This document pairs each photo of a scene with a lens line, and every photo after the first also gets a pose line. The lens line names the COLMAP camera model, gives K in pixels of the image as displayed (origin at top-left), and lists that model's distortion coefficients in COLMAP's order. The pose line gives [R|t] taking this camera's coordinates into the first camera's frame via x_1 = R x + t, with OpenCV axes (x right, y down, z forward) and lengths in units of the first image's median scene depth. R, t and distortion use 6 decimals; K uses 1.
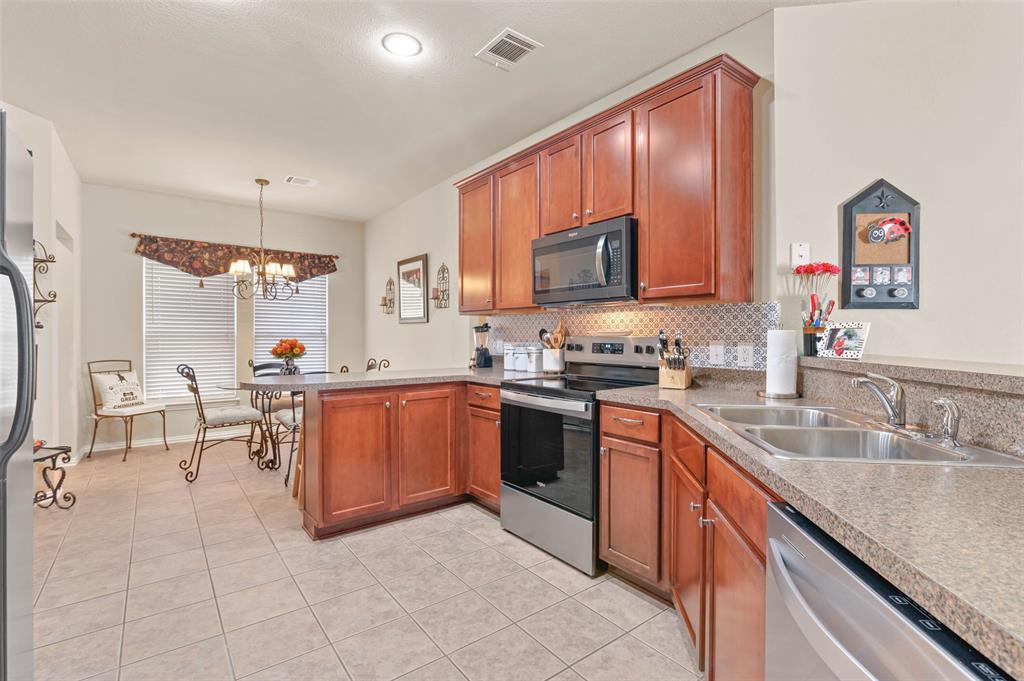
lens RADIAL K [[473.0, 0, 512.0], [0, 473.0, 340.5], [0, 0, 1]] dist [0.001080, -0.000003]
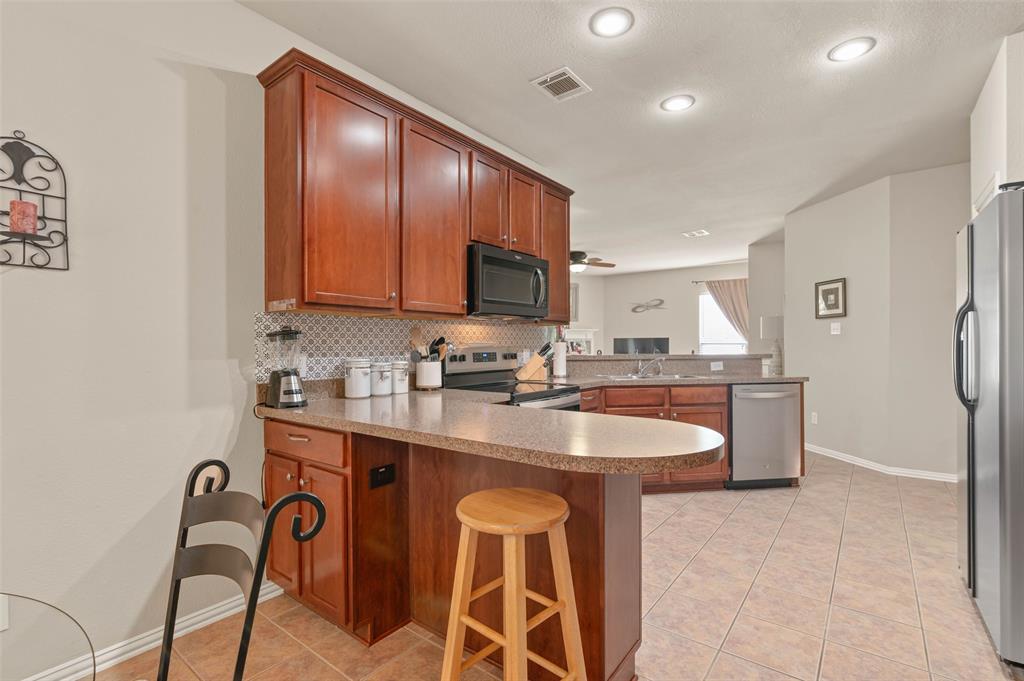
lens RADIAL K [[467.6, 0, 520.5], [0, 467.6, 347.2], [0, 0, 1]] dist [-0.003081, -0.000405]
pose [[-0.270103, -0.005028, 0.962818, -0.572701], [0.014856, 0.999846, 0.009389, -0.010534], [-0.962717, 0.016839, -0.269987, 0.775306]]
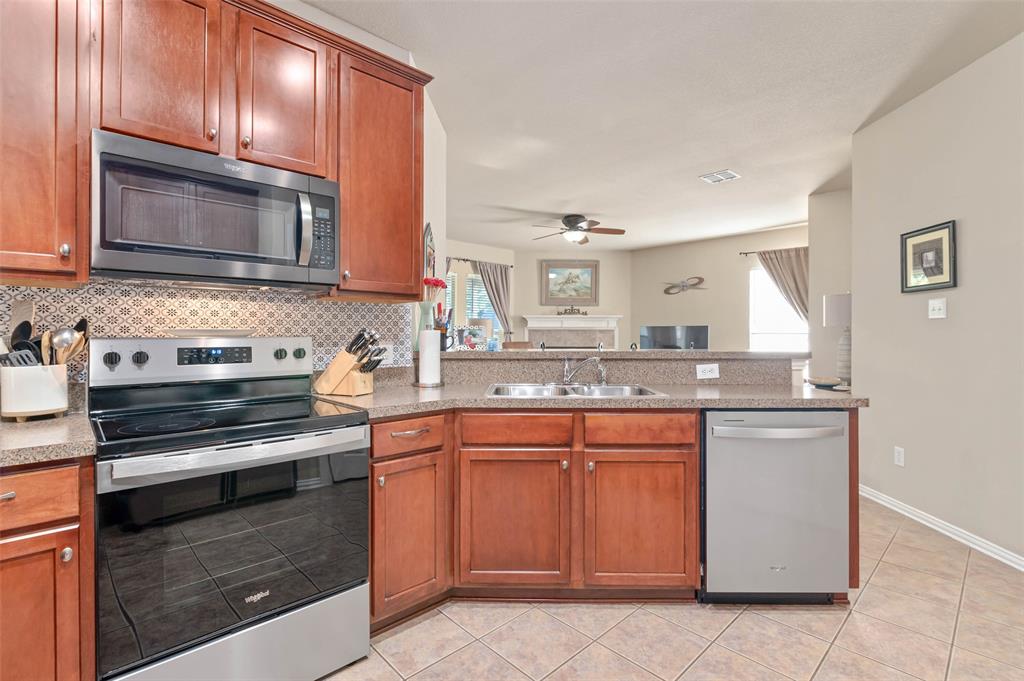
lens RADIAL K [[473.7, 0, 518.1], [0, 473.7, 333.6], [0, 0, 1]] dist [-0.001030, -0.000480]
pose [[-0.114716, -0.000204, 0.993398, -0.305255], [0.010489, 0.999944, 0.001417, -0.005986], [-0.993343, 0.010582, -0.114708, 0.424200]]
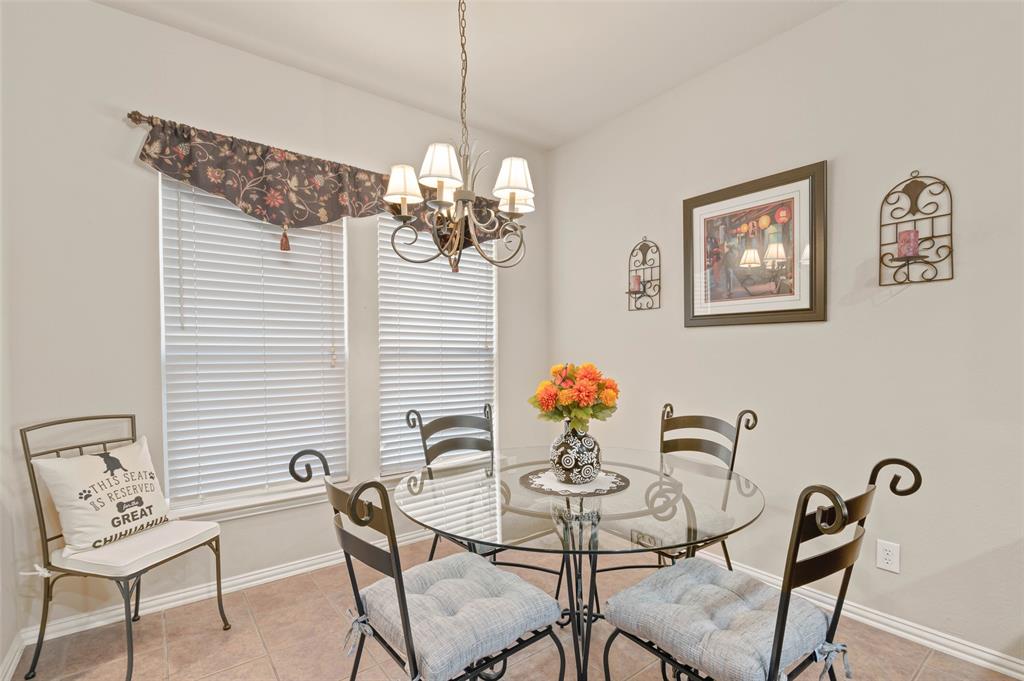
lens RADIAL K [[467.4, 0, 510.1], [0, 467.4, 368.5], [0, 0, 1]] dist [-0.004719, -0.000334]
pose [[0.999931, -0.005234, 0.010545, -0.509464], [0.005061, 0.999853, 0.016355, -0.004679], [-0.010629, -0.016300, 0.999811, 0.625092]]
